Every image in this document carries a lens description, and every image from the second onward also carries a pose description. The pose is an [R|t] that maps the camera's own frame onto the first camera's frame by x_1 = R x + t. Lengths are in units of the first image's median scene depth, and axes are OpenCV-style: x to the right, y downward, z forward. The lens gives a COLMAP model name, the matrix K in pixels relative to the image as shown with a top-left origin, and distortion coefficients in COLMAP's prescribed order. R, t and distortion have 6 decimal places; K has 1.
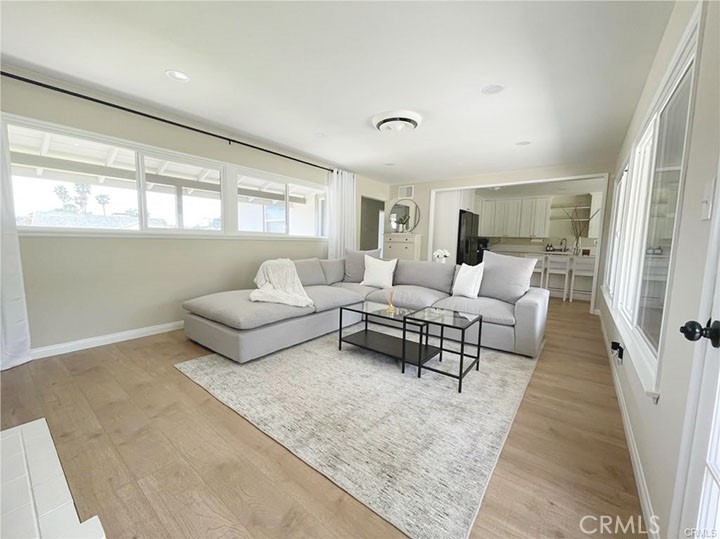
lens RADIAL K [[299.6, 0, 360.0], [0, 299.6, 269.5], [0, 0, 1]] dist [0.000277, -0.000040]
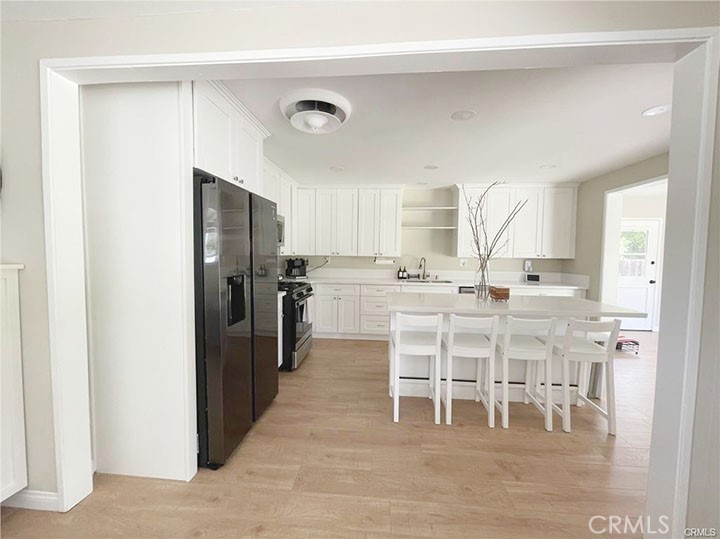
lens RADIAL K [[291.3, 0, 360.0], [0, 291.3, 269.5], [0, 0, 1]] dist [0.000093, 0.000051]
pose [[0.843324, -0.044135, 0.535590, 0.252076], [0.063395, 0.997833, -0.017595, -0.076782], [-0.533653, 0.048792, 0.844295, 0.563474]]
